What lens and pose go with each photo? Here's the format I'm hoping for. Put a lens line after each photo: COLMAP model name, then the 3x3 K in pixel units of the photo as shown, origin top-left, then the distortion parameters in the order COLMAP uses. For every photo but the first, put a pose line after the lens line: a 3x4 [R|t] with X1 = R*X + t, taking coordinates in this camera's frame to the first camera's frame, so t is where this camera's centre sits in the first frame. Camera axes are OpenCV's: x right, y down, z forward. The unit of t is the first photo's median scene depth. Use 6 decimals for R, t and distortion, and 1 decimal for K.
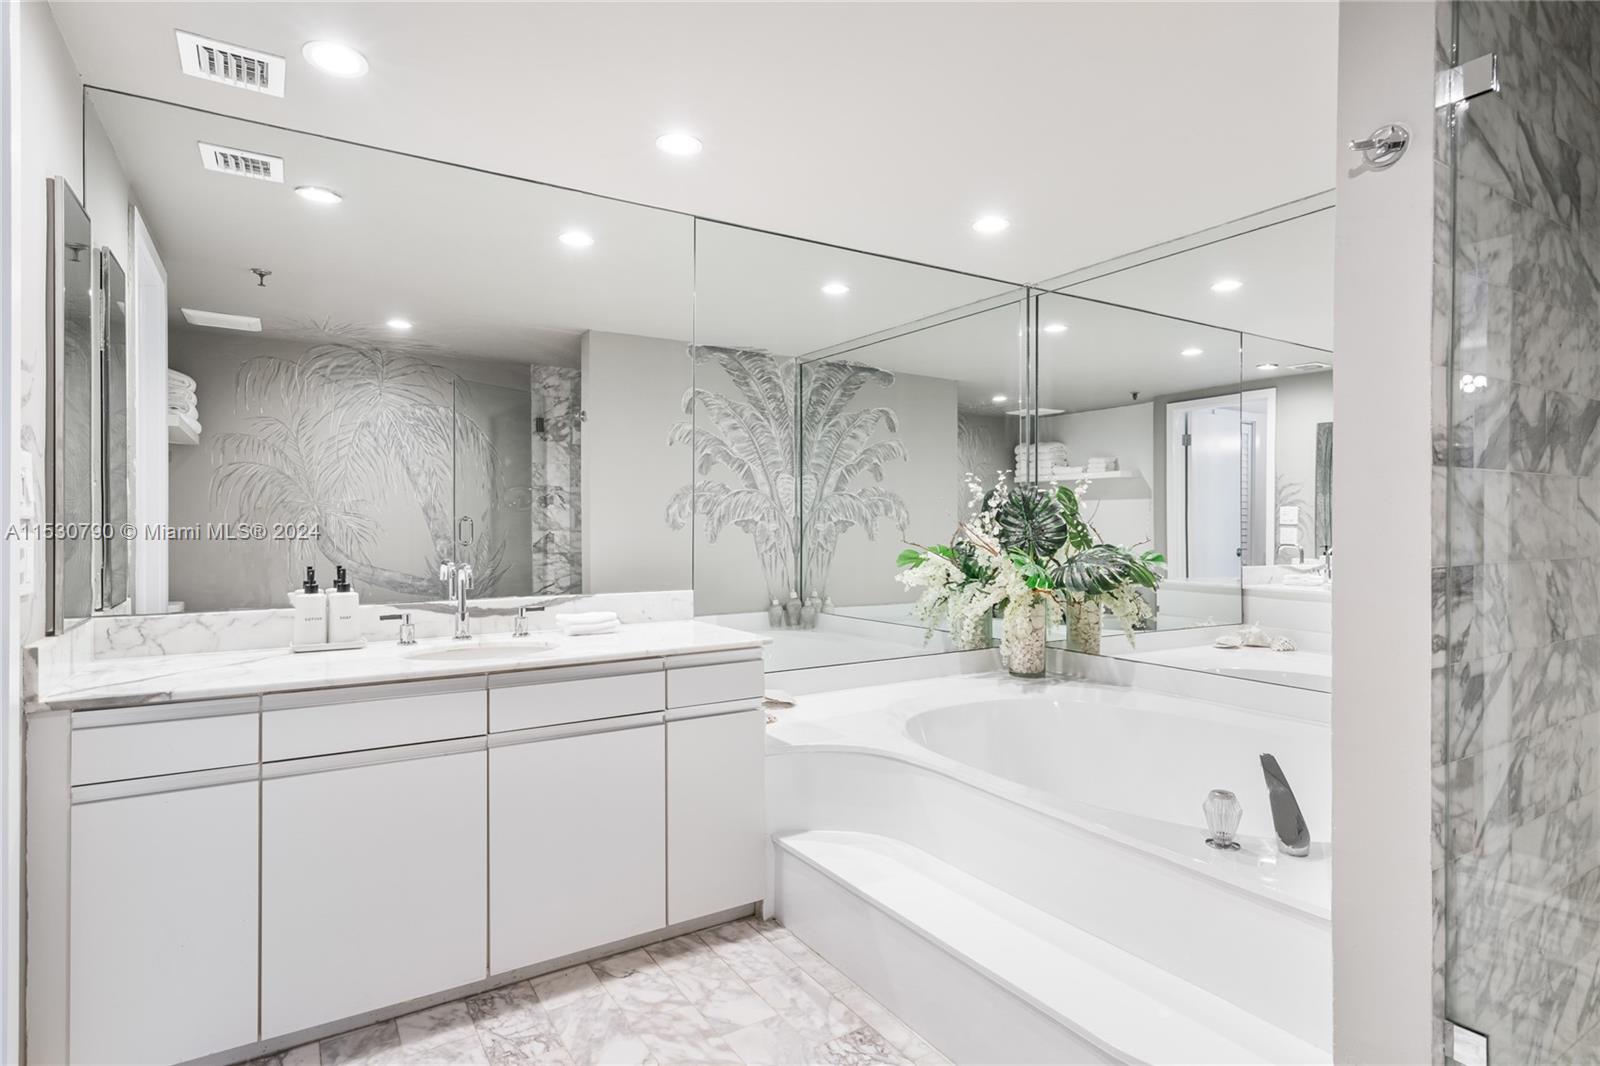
lens RADIAL K [[833.8, 0, 800.0], [0, 833.8, 533.0], [0, 0, 1]] dist [0.000201, -0.000014]
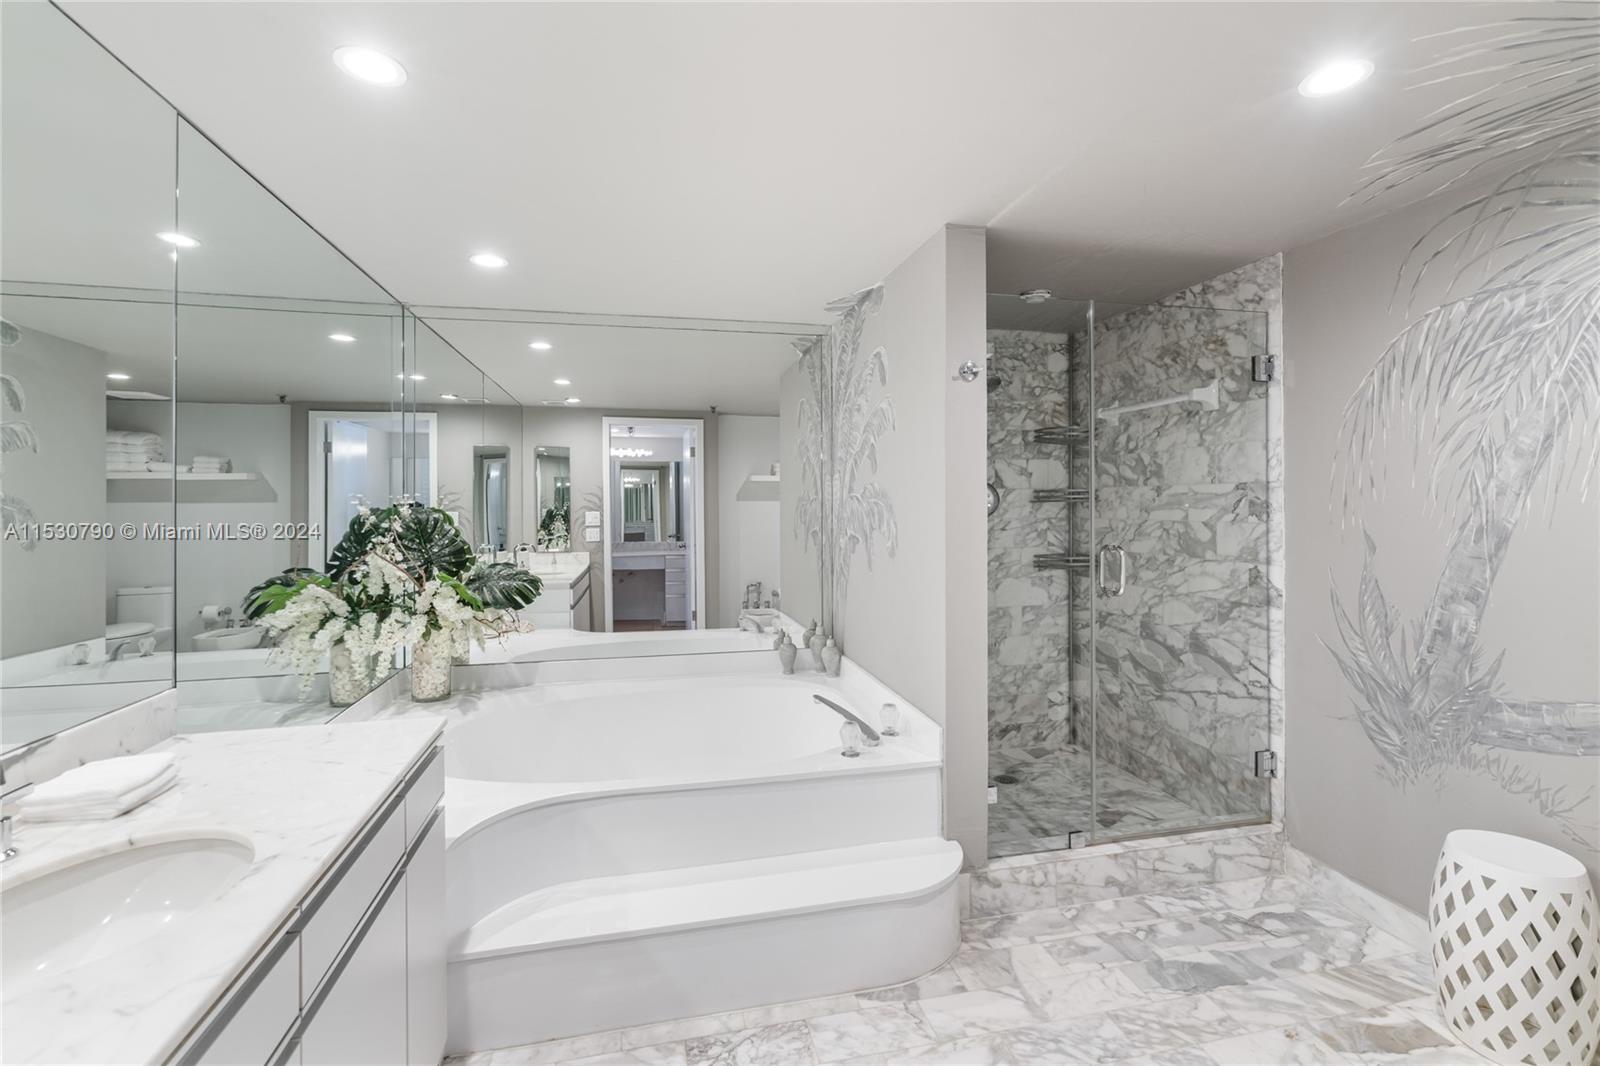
lens RADIAL K [[727.4, 0, 800.0], [0, 727.4, 533.0], [0, 0, 1]] dist [-0.005241, 0.000377]
pose [[0.307606, -0.028647, 0.951082, -0.416352], [0.012060, 0.999584, 0.026208, -0.045045], [-0.951437, 0.003409, 0.307823, 0.324151]]
